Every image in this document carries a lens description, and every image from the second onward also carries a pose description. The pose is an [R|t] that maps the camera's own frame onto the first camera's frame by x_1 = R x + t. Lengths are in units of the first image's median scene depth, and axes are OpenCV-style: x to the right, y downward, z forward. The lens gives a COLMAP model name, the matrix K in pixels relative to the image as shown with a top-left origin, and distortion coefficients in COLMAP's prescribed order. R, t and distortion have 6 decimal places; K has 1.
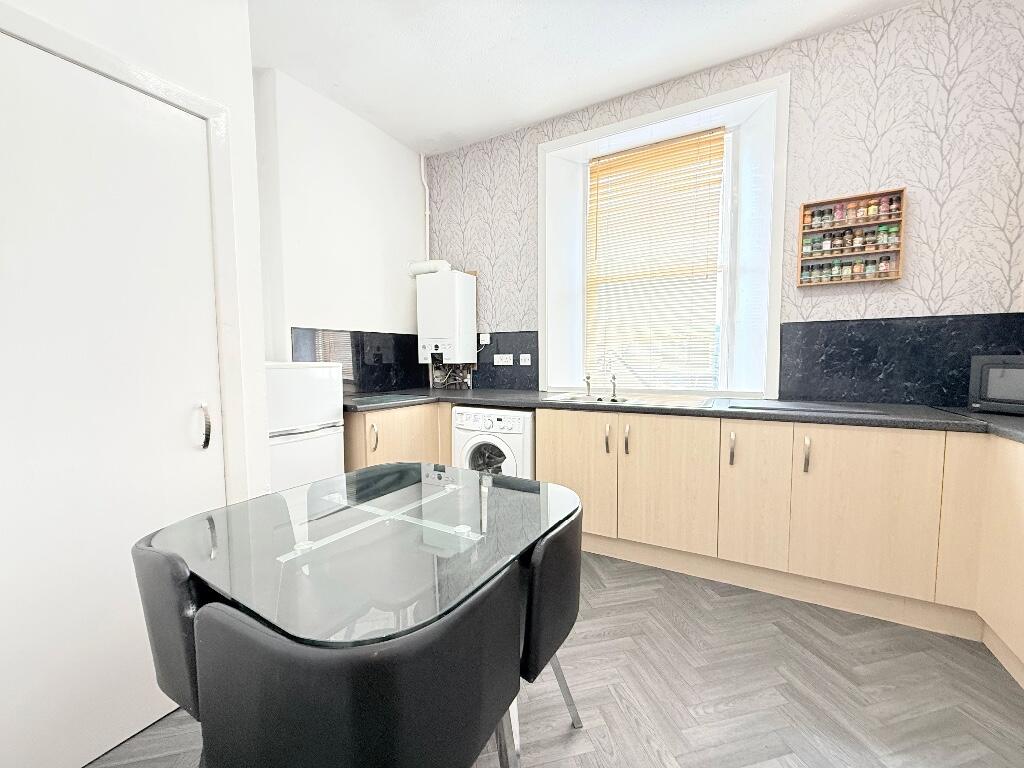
lens RADIAL K [[413.2, 0, 512.0], [0, 413.2, 384.0], [0, 0, 1]] dist [0.000073, 0.000245]
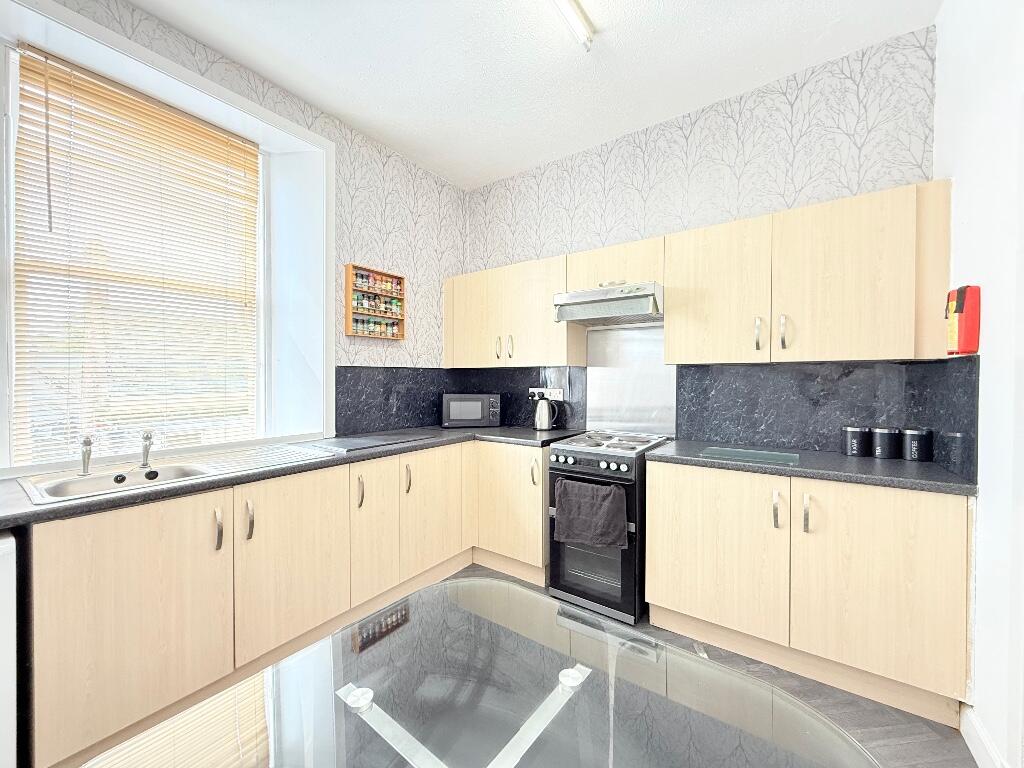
lens RADIAL K [[413.2, 0, 512.0], [0, 413.2, 384.0], [0, 0, 1]] dist [0.000073, 0.000245]
pose [[0.107457, -0.005603, 0.994194, -0.397289], [0.068087, 0.997678, -0.001736, -0.072739], [-0.991876, 0.067878, 0.107589, 0.468567]]
